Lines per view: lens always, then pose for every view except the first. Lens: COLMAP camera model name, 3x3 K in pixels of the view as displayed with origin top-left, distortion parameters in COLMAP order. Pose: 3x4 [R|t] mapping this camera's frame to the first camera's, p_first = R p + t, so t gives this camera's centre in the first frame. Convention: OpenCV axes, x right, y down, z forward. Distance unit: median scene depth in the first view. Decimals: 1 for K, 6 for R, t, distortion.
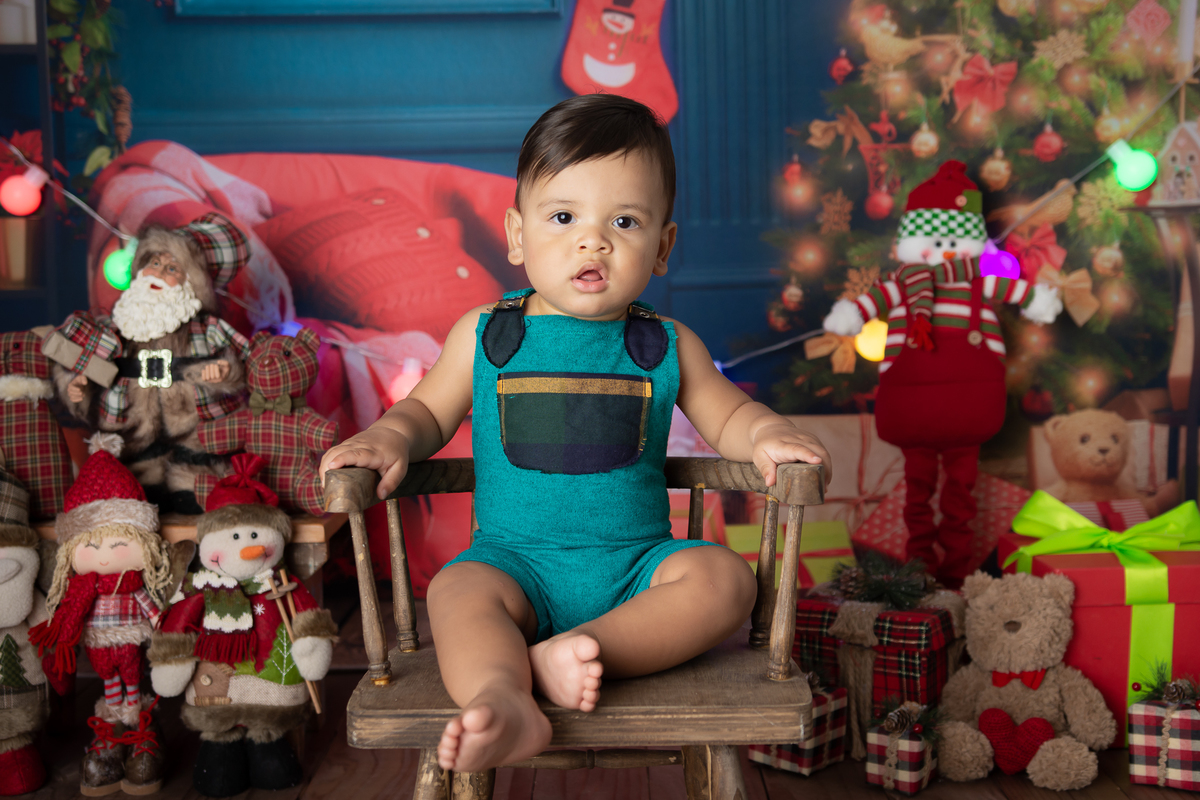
lens RADIAL K [[1629.3, 0, 606.3], [0, 1629.3, 401.3], [0, 0, 1]] dist [0.012016, -0.025086]
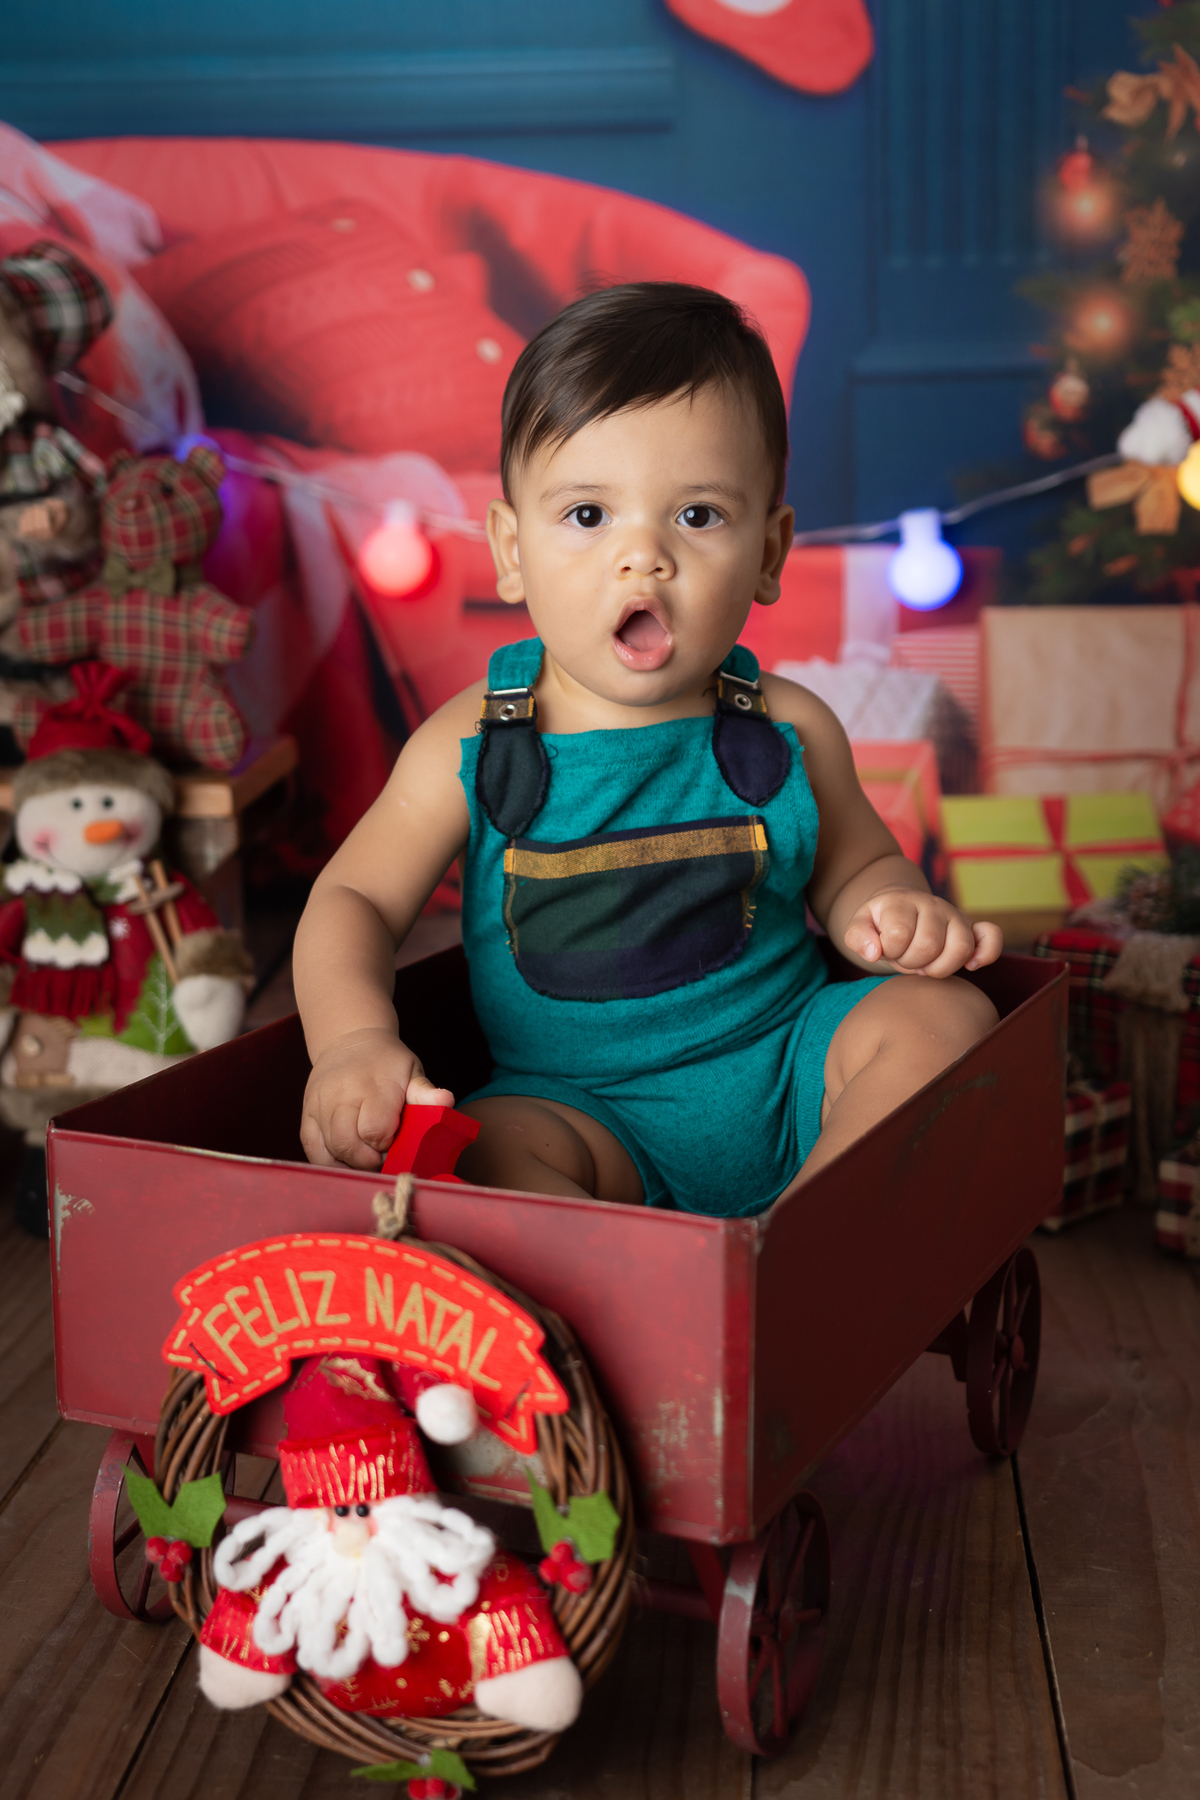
lens RADIAL K [[2669.7, 0, 602.6], [0, 2669.7, 902.1], [0, 0, 1]] dist [-0.002821, 0.061493]
pose [[0.996791, 0.018156, -0.077968, 0.033492], [-0.008885, 0.993016, 0.117645, 0.003273], [0.079559, -0.116575, 0.989990, 0.059100]]
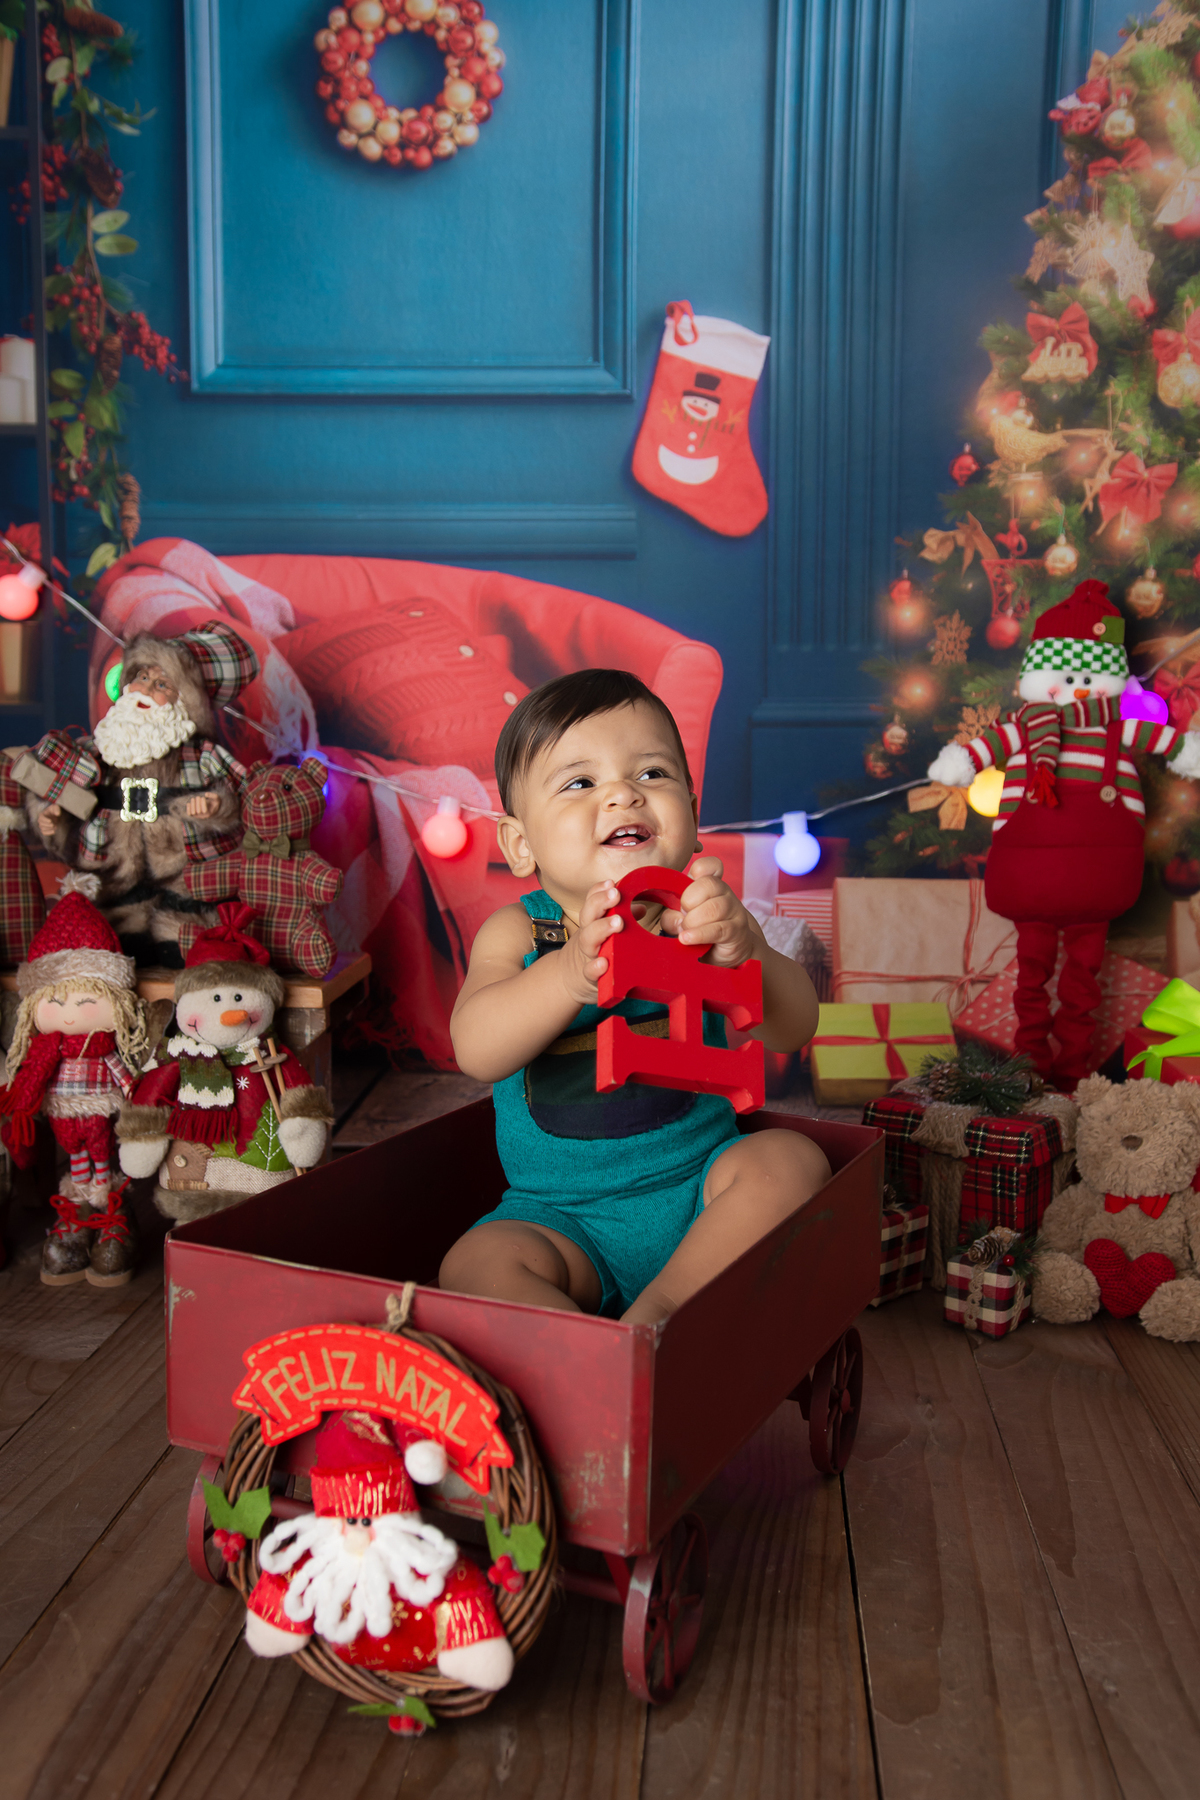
lens RADIAL K [[1733.9, 0, 599.2], [0, 1733.9, 932.2], [0, 0, 1]] dist [-0.012751, -0.001988]
pose [[0.996205, 0.038057, -0.078271, 0.041536], [-0.033961, 0.998016, 0.053020, -0.006901], [0.080134, -0.050160, 0.995521, 0.098359]]
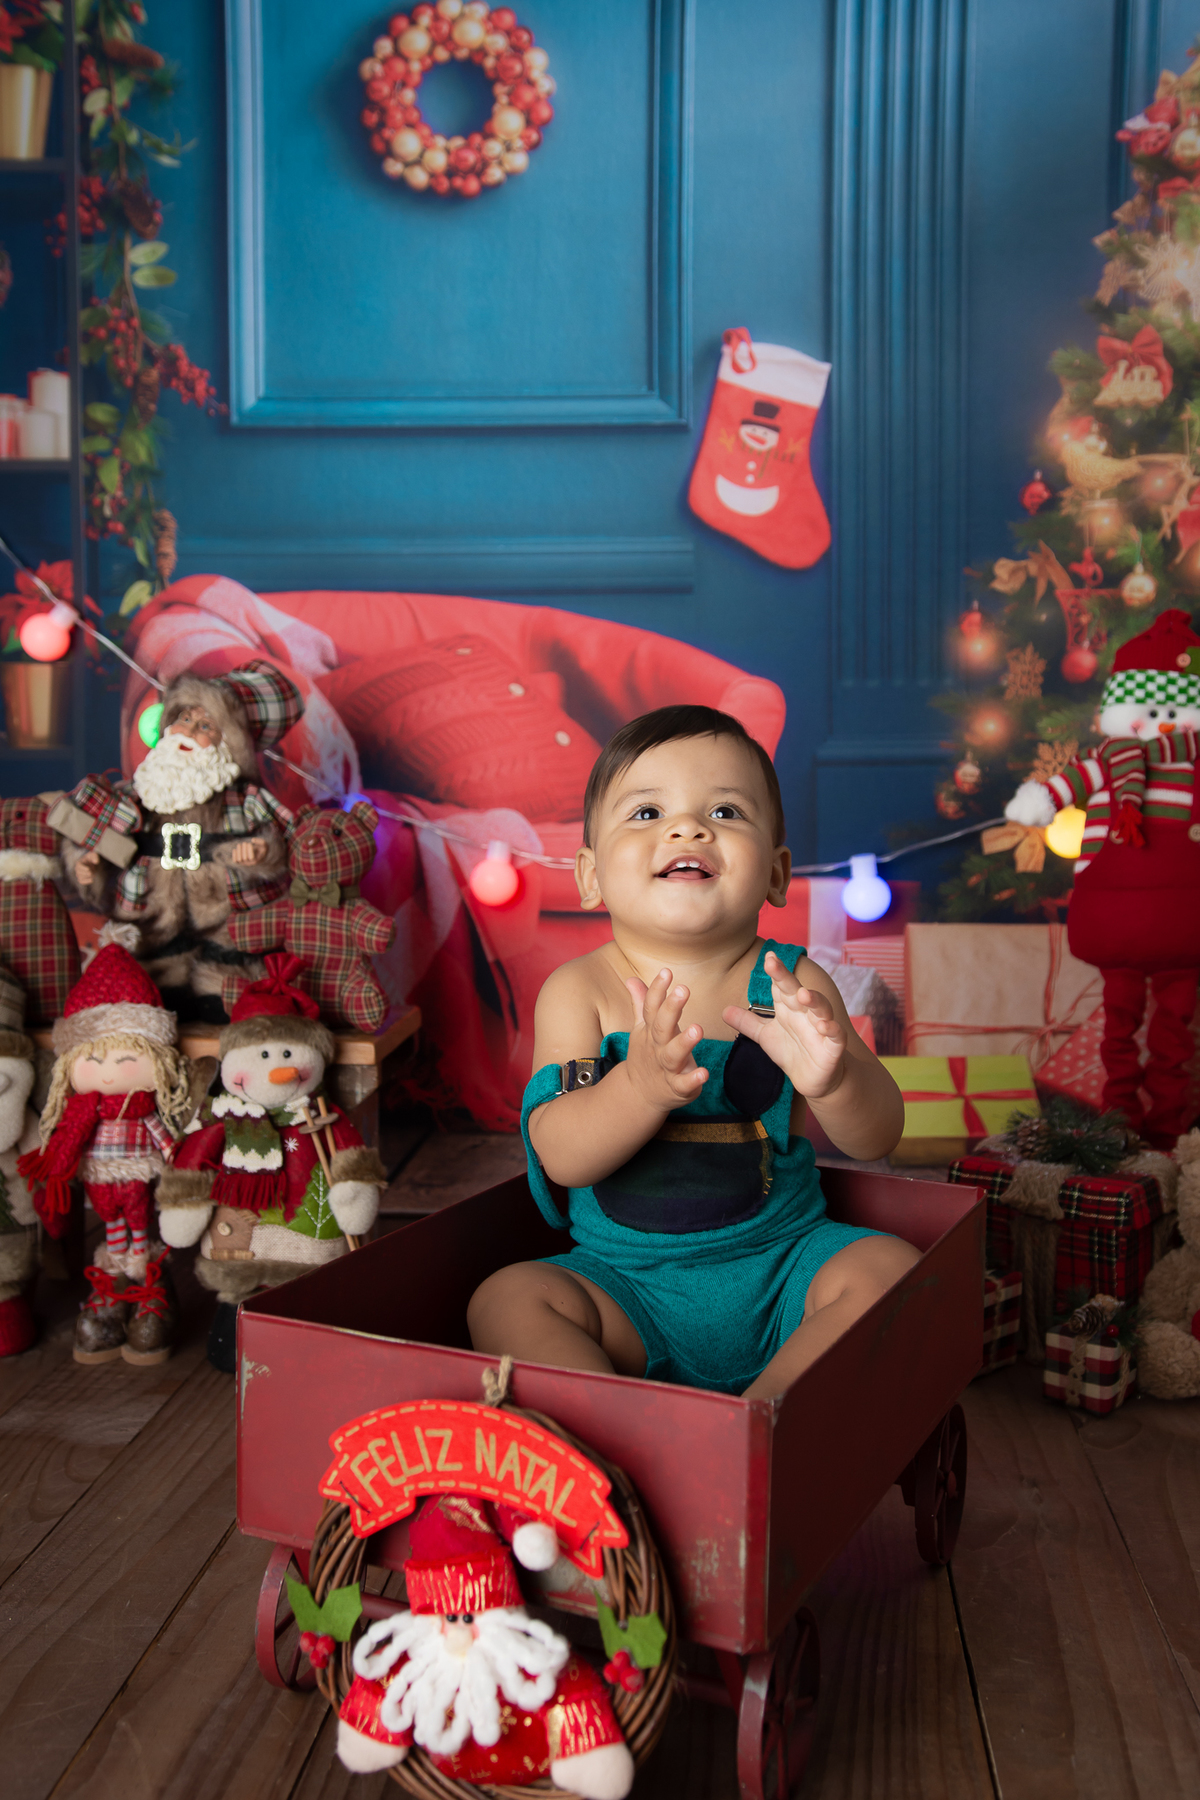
lens RADIAL K [[1828.3, 0, 601.8], [0, 1828.3, 871.0], [0, 0, 1]] dist [-0.002872, -0.008024]
pose [[0.995715, 0.025635, -0.088853, 0.018242], [-0.026586, 0.999601, -0.009533, -0.004406], [0.088573, 0.011854, 0.995999, 0.095699]]
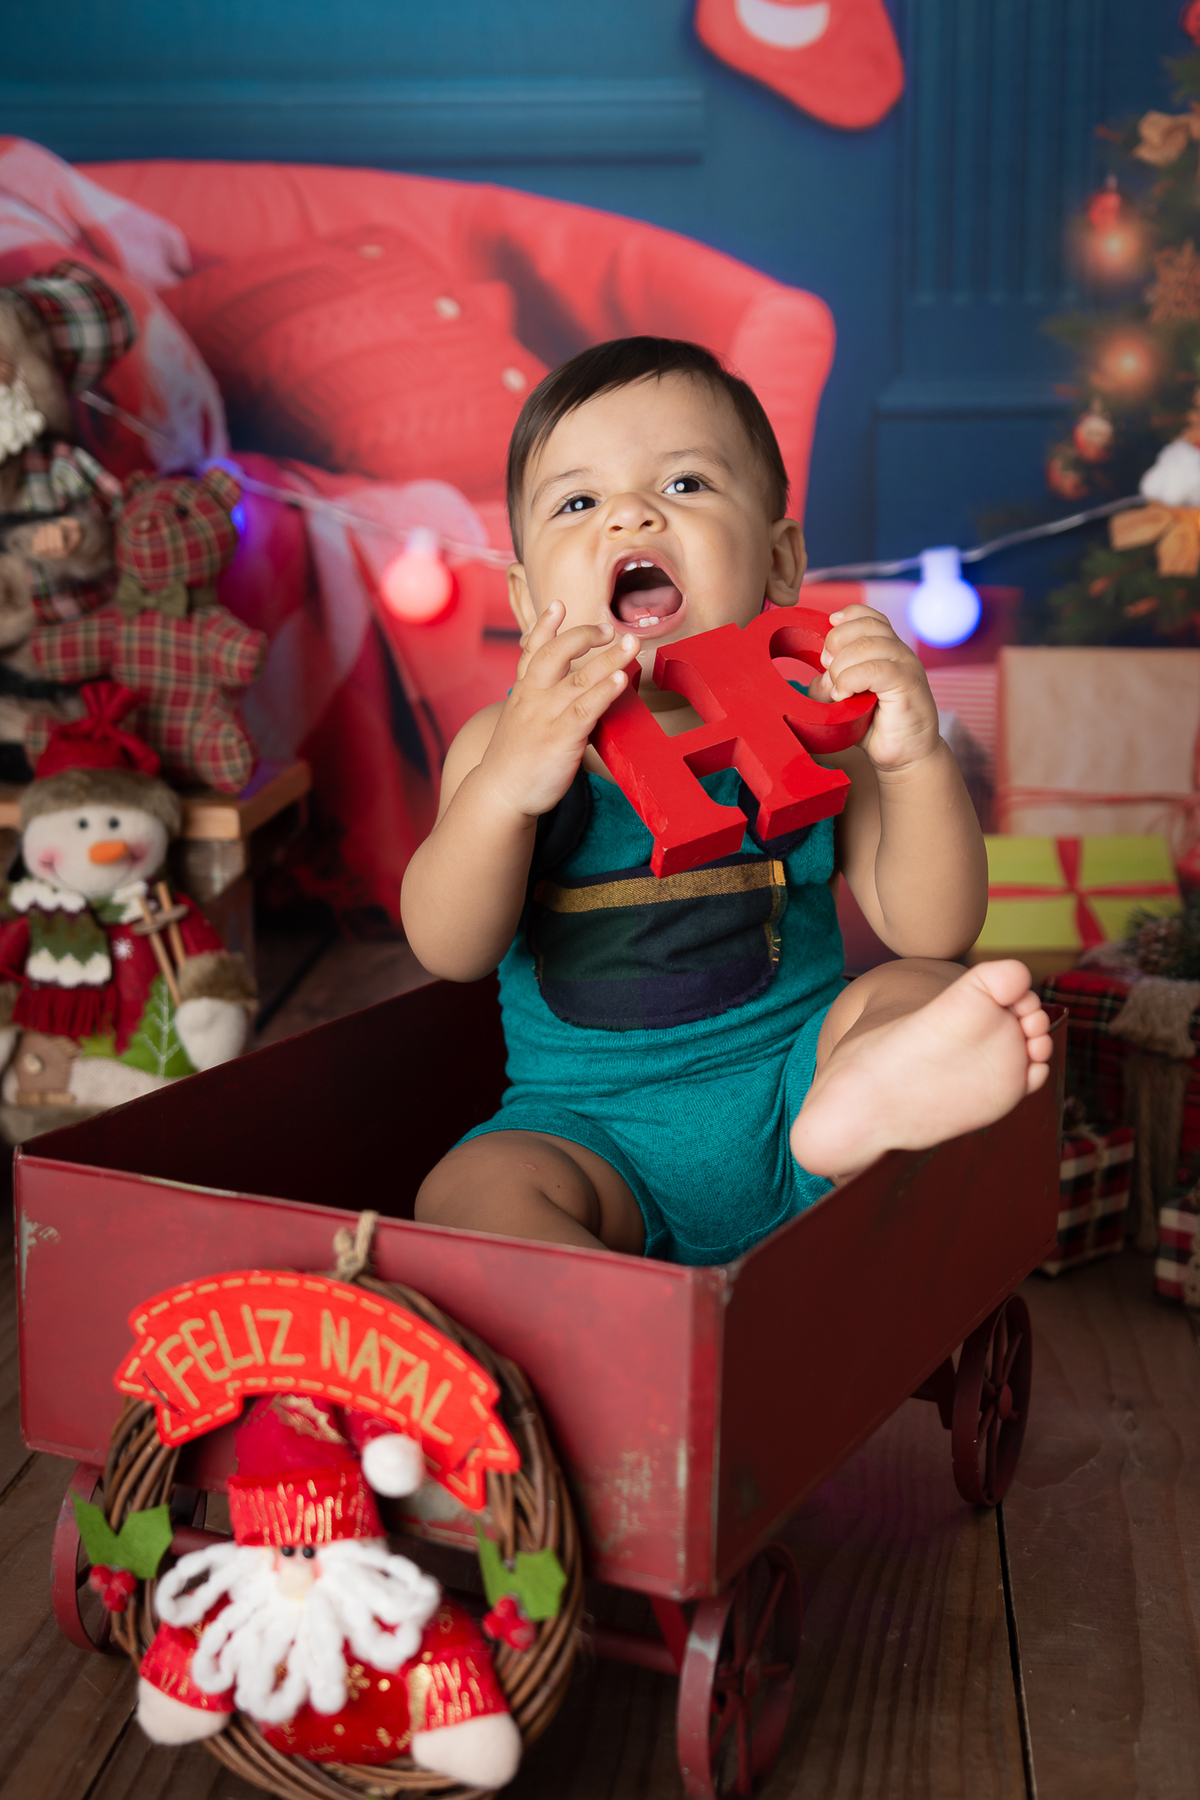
lens RADIAL K [[2602.1, 0, 599.2], [0, 2602.1, 934.5], [0, 0, 1]] dist [0.014688, -0.011724]
pose [[0.994479, 0.041640, -0.096316, 0.045193], [-0.029799, 0.992172, 0.121270, 0.003267], [0.100612, -0.117730, 0.987936, 0.085375]]
